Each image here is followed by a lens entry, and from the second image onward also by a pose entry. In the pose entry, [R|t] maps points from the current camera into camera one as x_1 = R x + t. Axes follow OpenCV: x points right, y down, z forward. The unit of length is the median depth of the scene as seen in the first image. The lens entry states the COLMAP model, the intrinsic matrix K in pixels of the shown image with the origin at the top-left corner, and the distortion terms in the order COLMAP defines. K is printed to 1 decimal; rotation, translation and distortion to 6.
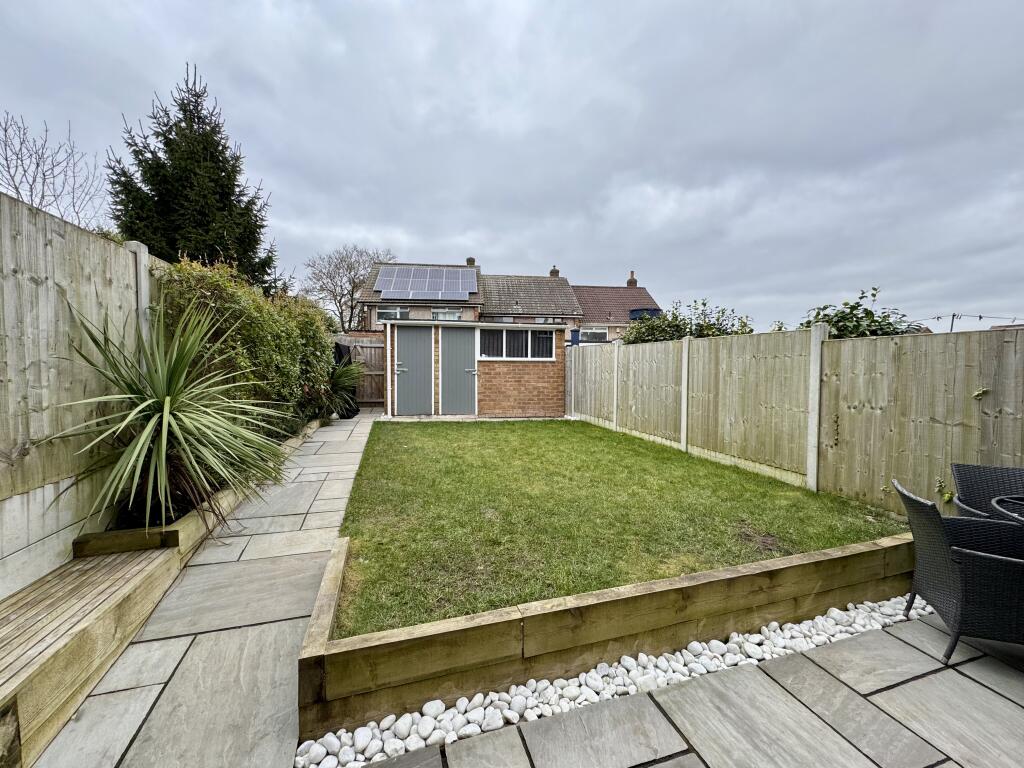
lens RADIAL K [[406.1, 0, 512.0], [0, 406.1, 384.0], [0, 0, 1]] dist [-0.000128, 0.000024]
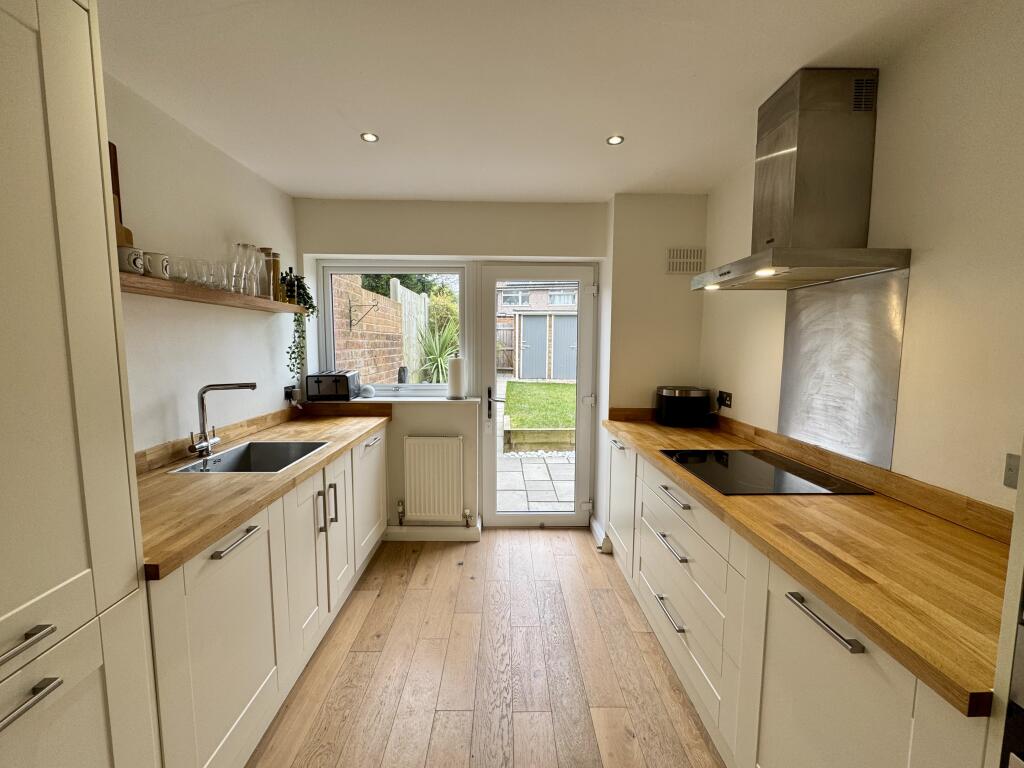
lens RADIAL K [[406.1, 0, 512.0], [0, 406.1, 384.0], [0, 0, 1]] dist [-0.000128, 0.000024]
pose [[0.959323, 0.028120, -0.280907, 0.085991], [-0.011552, 0.998103, 0.060465, 0.010847], [0.282075, -0.054761, 0.957828, -0.383796]]
